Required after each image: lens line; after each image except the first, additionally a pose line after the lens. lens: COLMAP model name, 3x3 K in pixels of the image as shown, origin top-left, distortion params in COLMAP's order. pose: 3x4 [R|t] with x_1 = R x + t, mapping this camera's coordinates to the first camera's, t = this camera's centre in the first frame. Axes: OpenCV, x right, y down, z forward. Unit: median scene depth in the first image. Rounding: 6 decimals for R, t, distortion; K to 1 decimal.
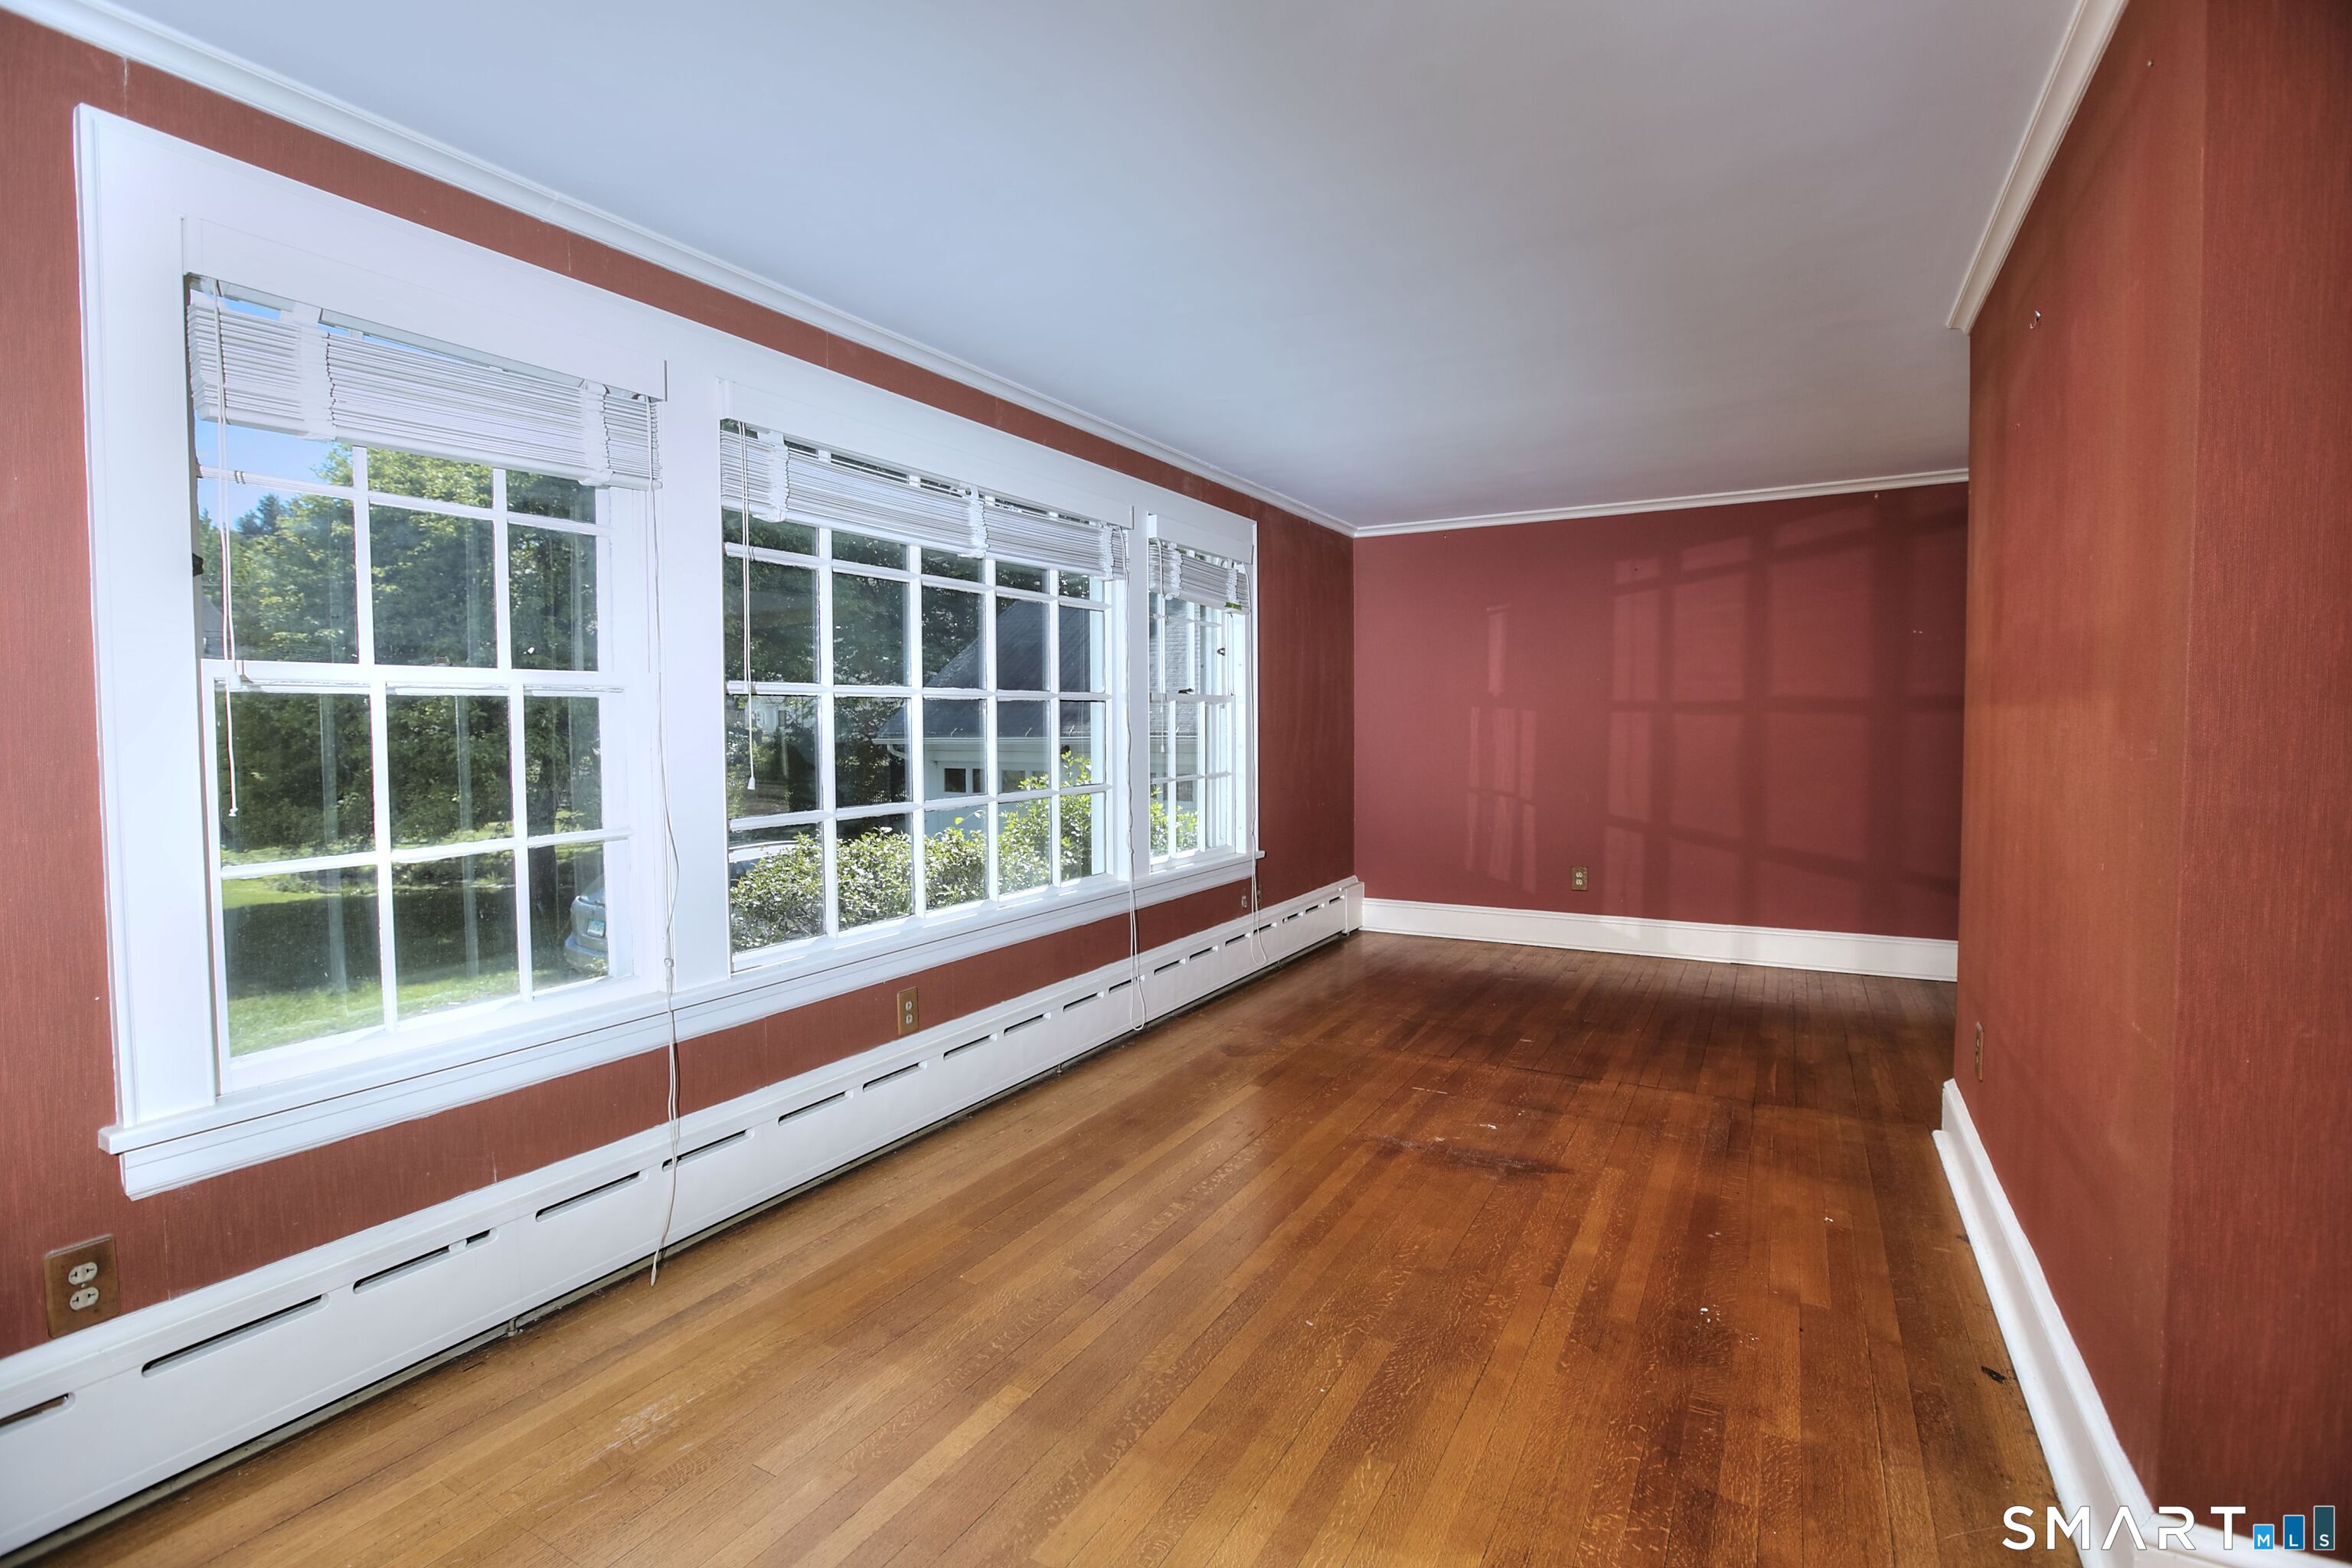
lens RADIAL K [[1083.5, 0, 1159.5], [0, 1083.5, 767.8], [0, 0, 1]] dist [-0.053244, 0.029137]
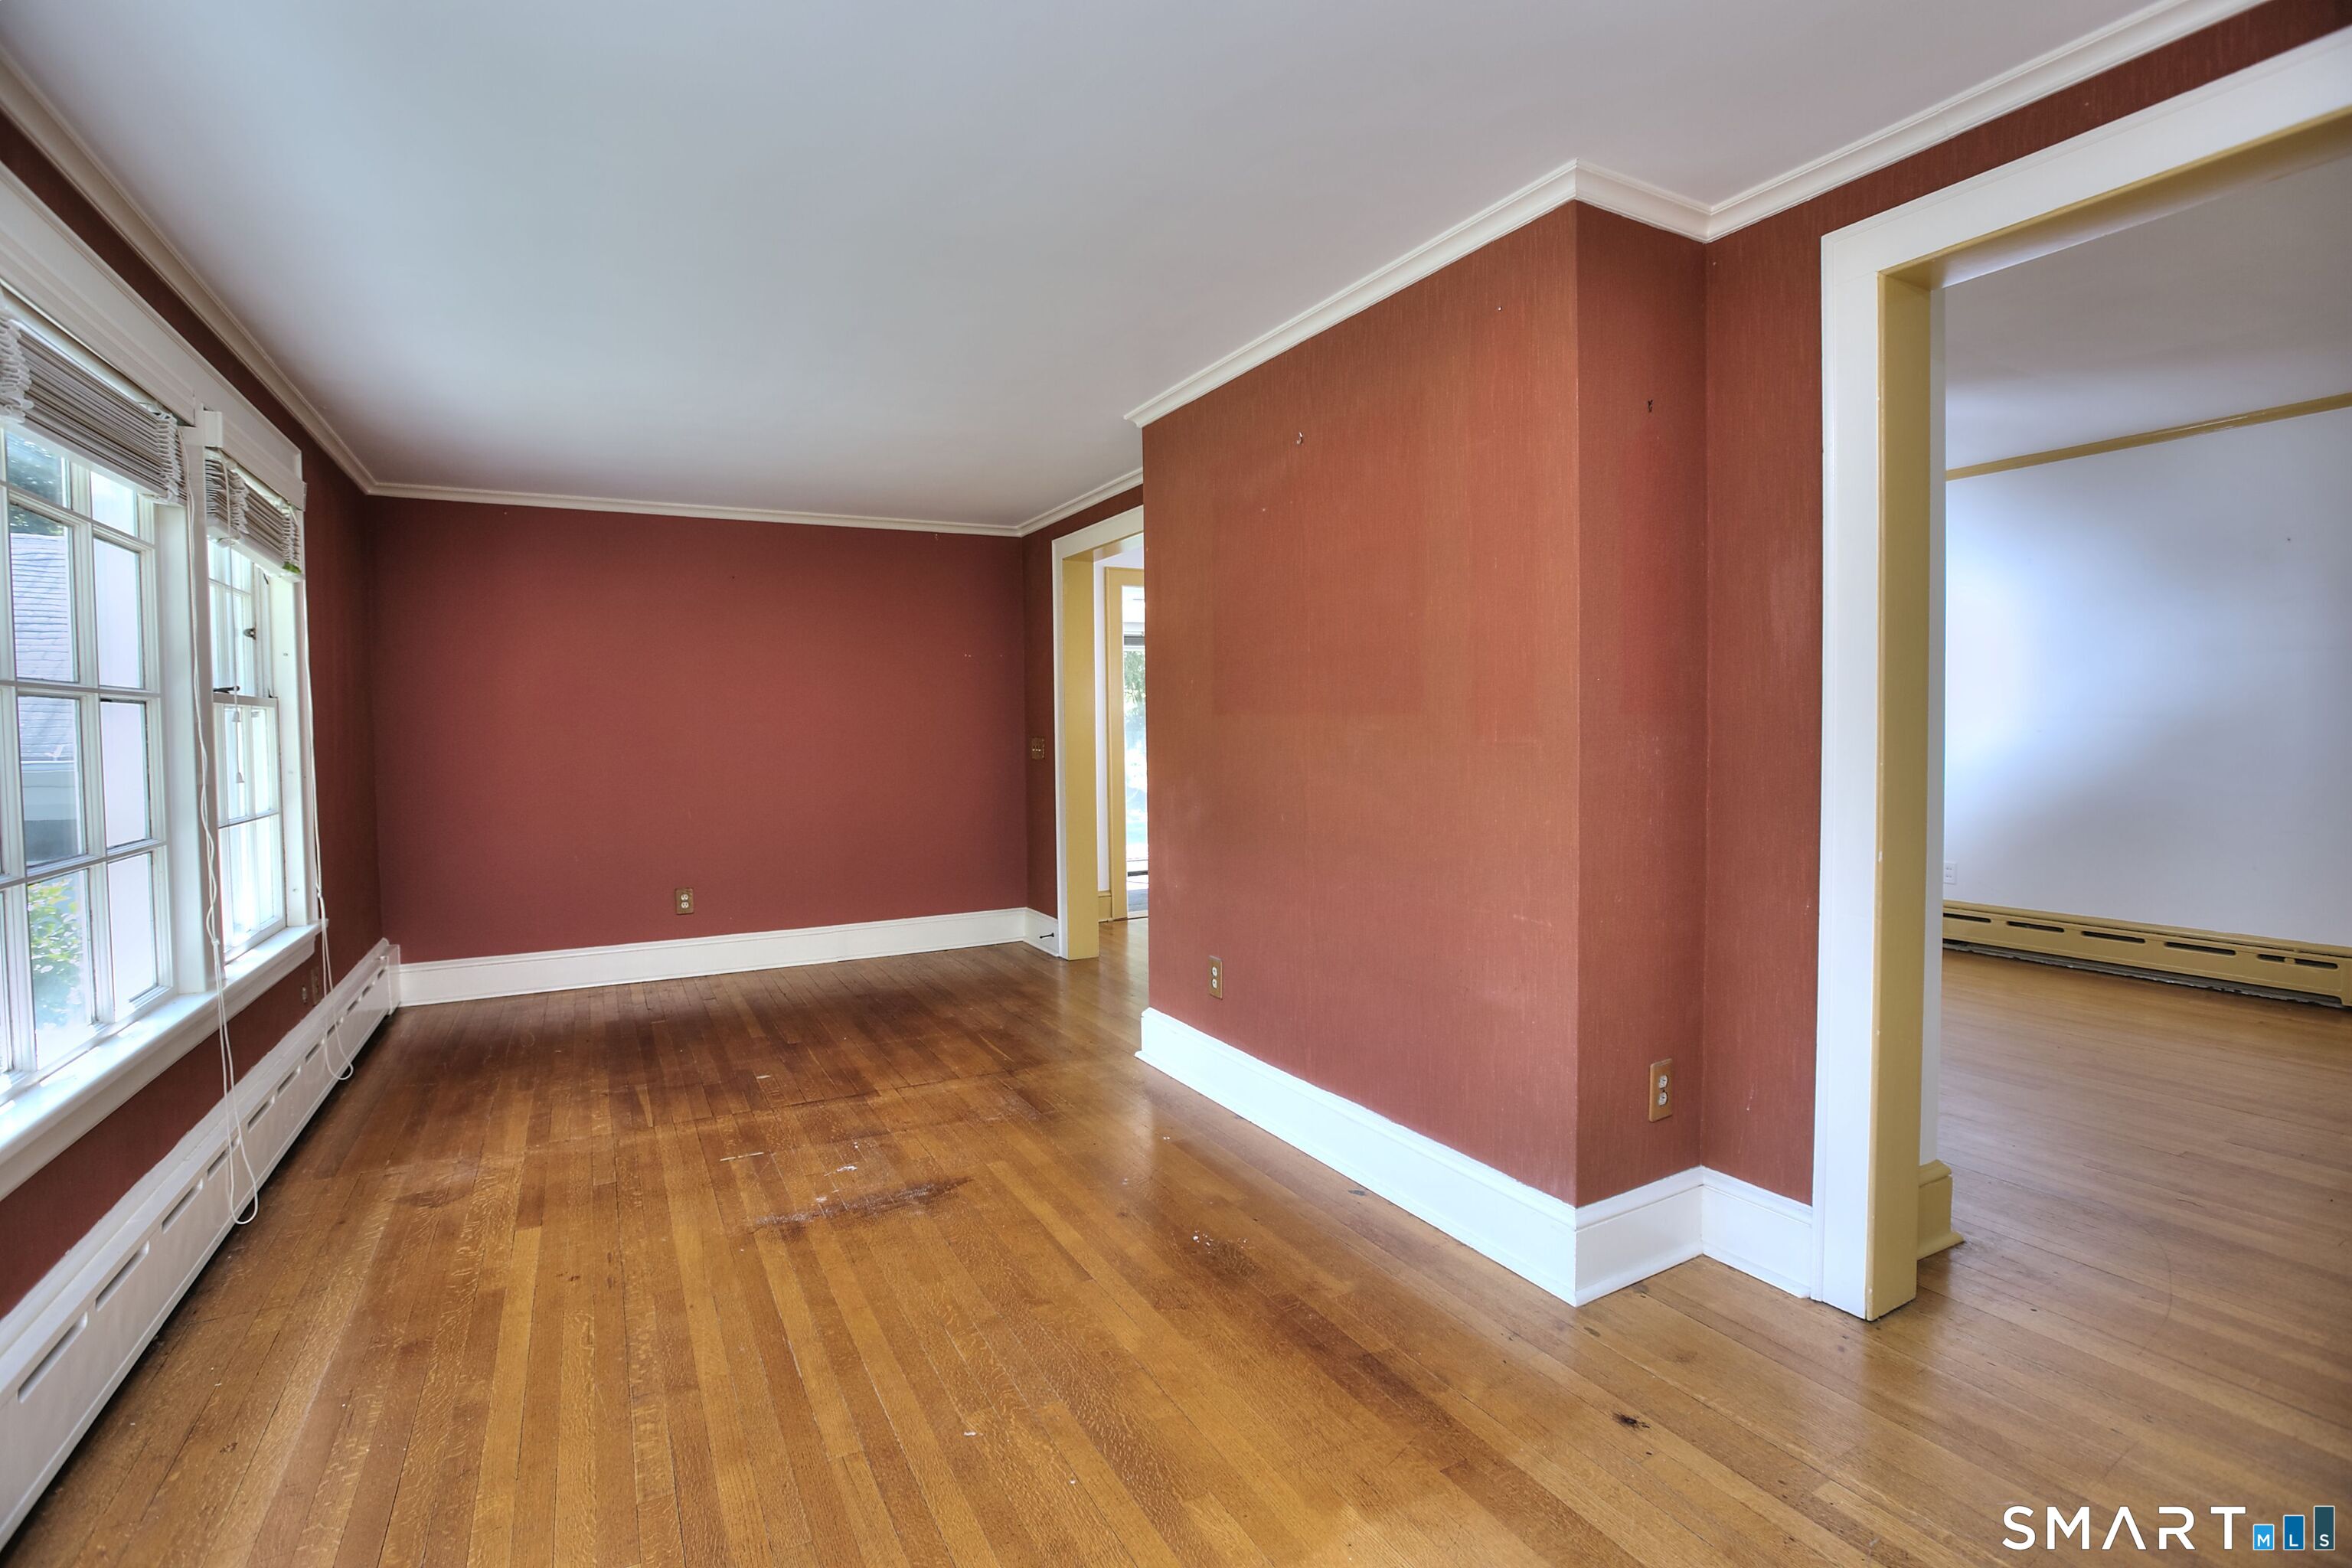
lens RADIAL K [[1083.5, 0, 1159.5], [0, 1083.5, 767.8], [0, 0, 1]] dist [-0.053244, 0.029137]
pose [[0.522841, -0.029122, 0.851933, -0.308234], [0.040999, 0.999119, 0.008992, -0.007594], [-0.851444, 0.030227, 0.523574, 0.259495]]
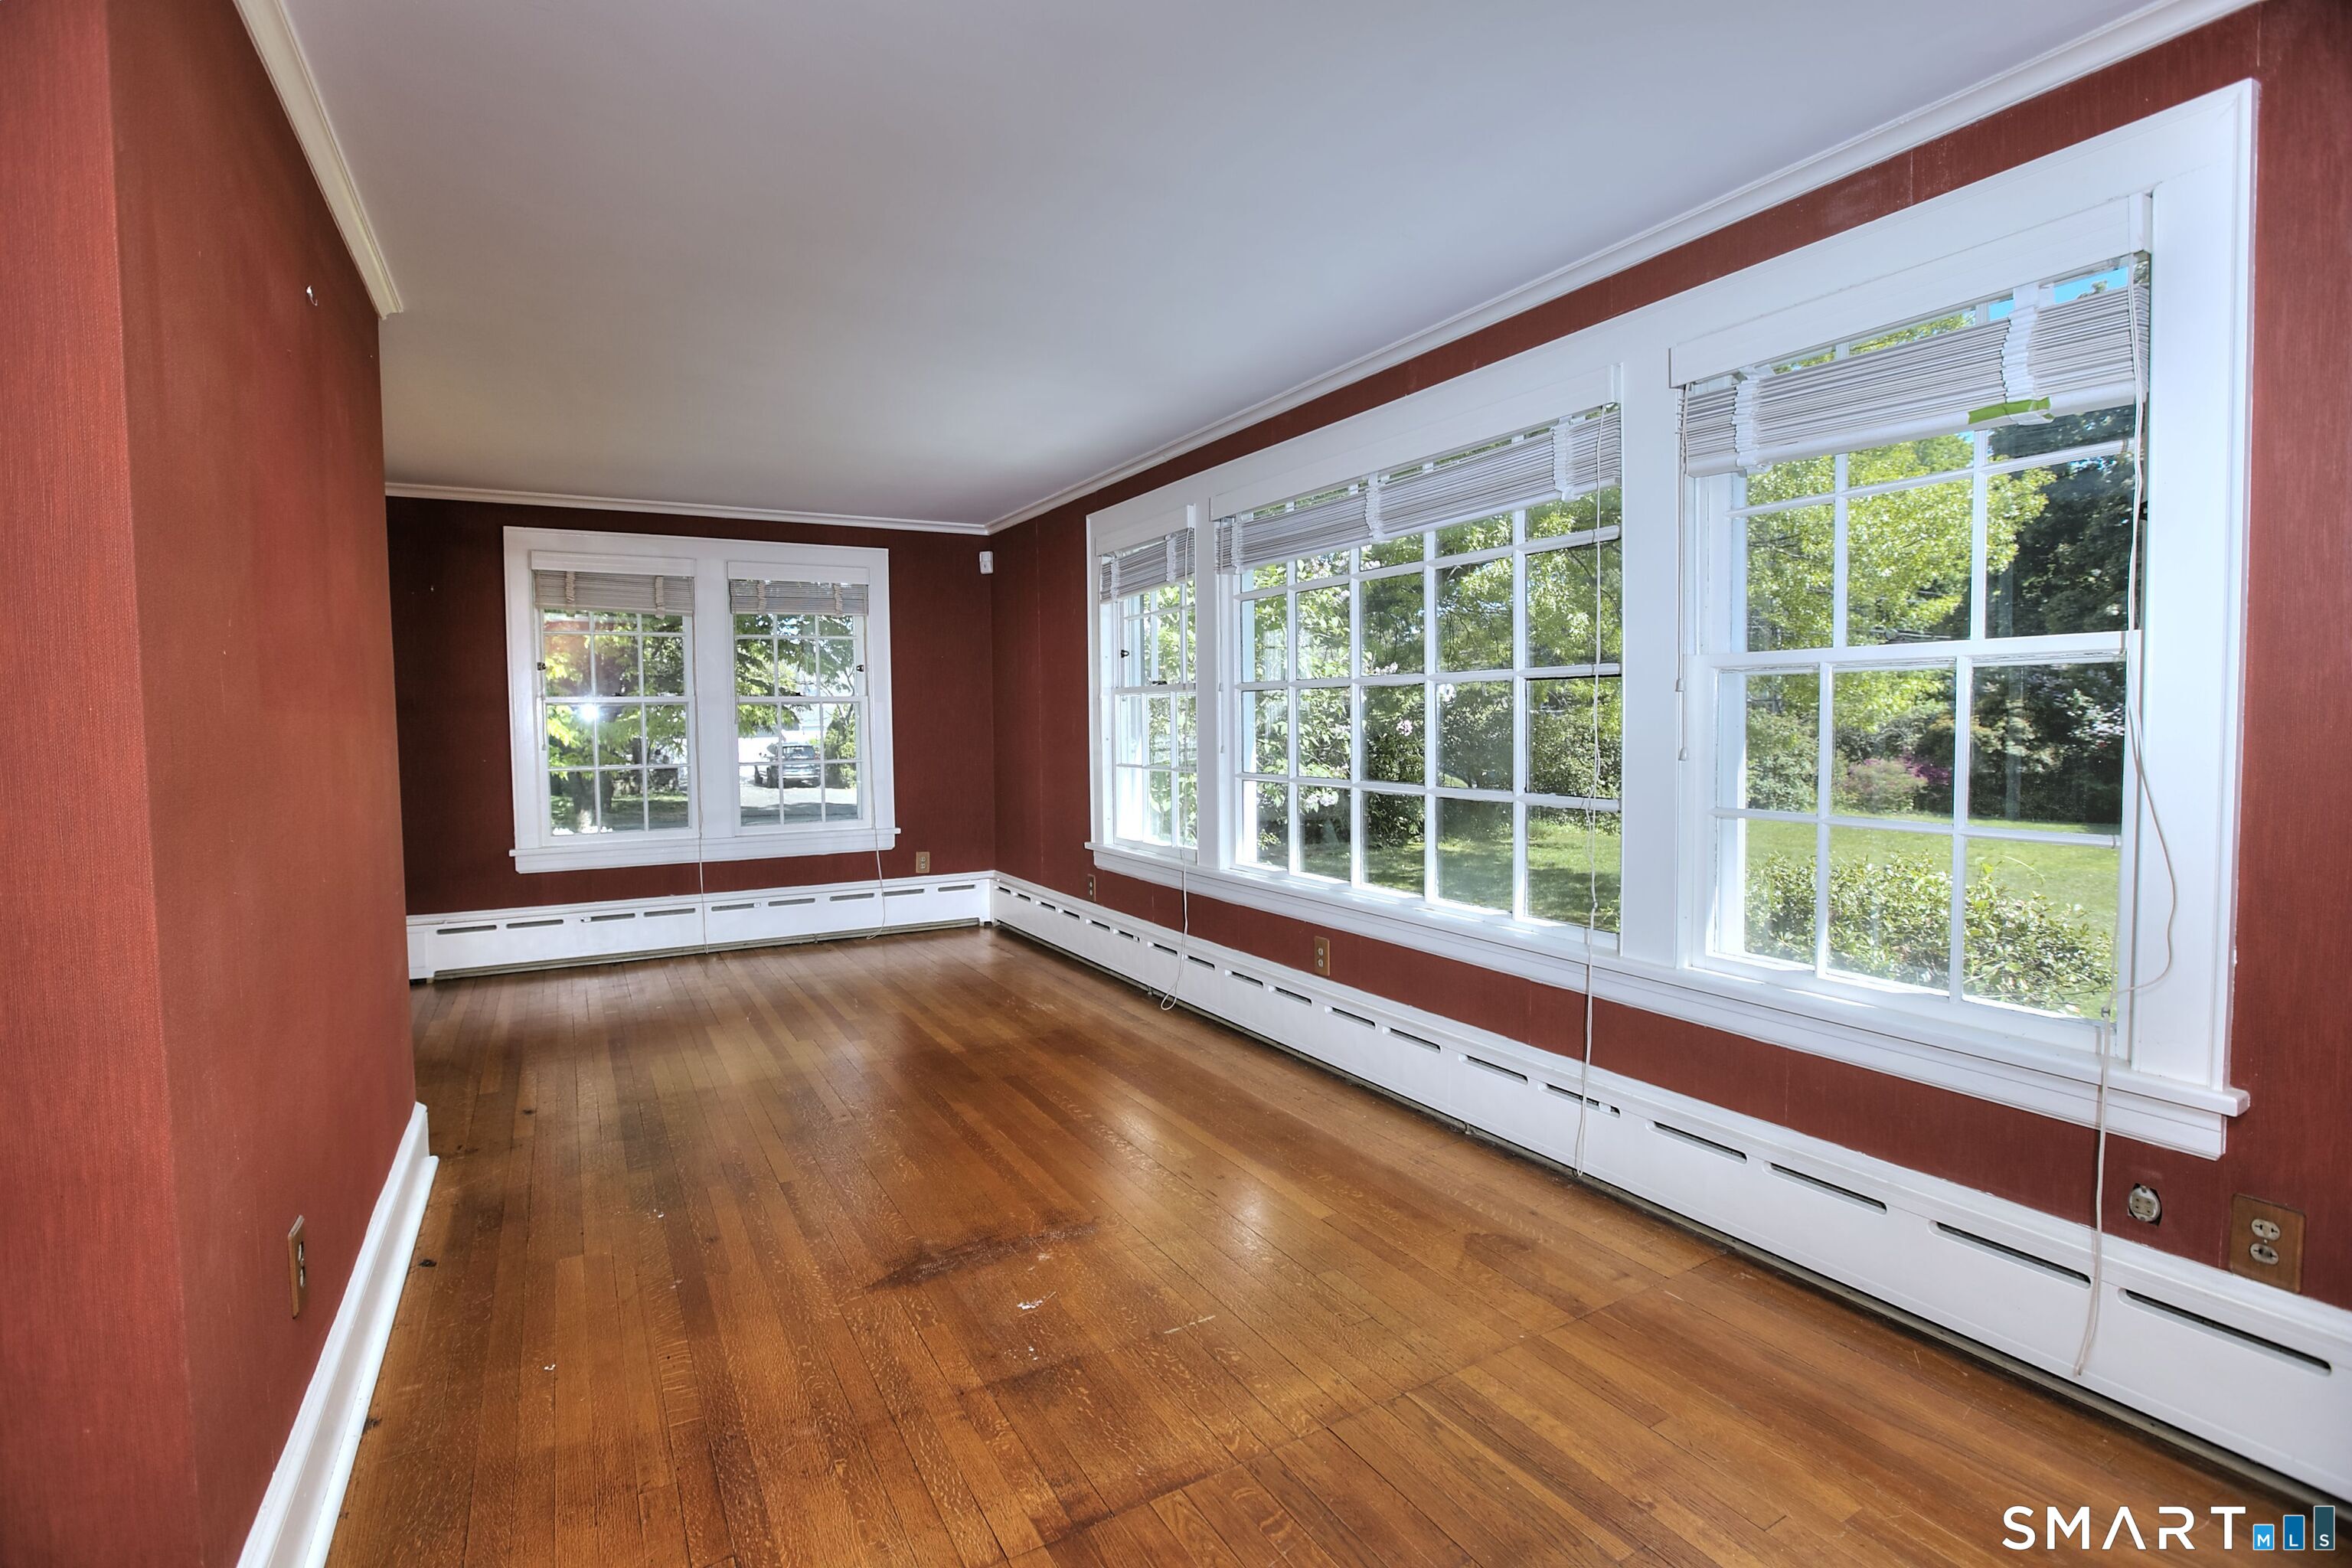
lens RADIAL K [[1083.5, 0, 1159.5], [0, 1083.5, 767.8], [0, 0, 1]] dist [-0.053244, 0.029137]
pose [[-0.506380, 0.056119, -0.860482, 0.784458], [-0.018371, 0.996952, 0.075830, -0.059335], [0.862115, 0.054207, -0.503806, 1.310897]]
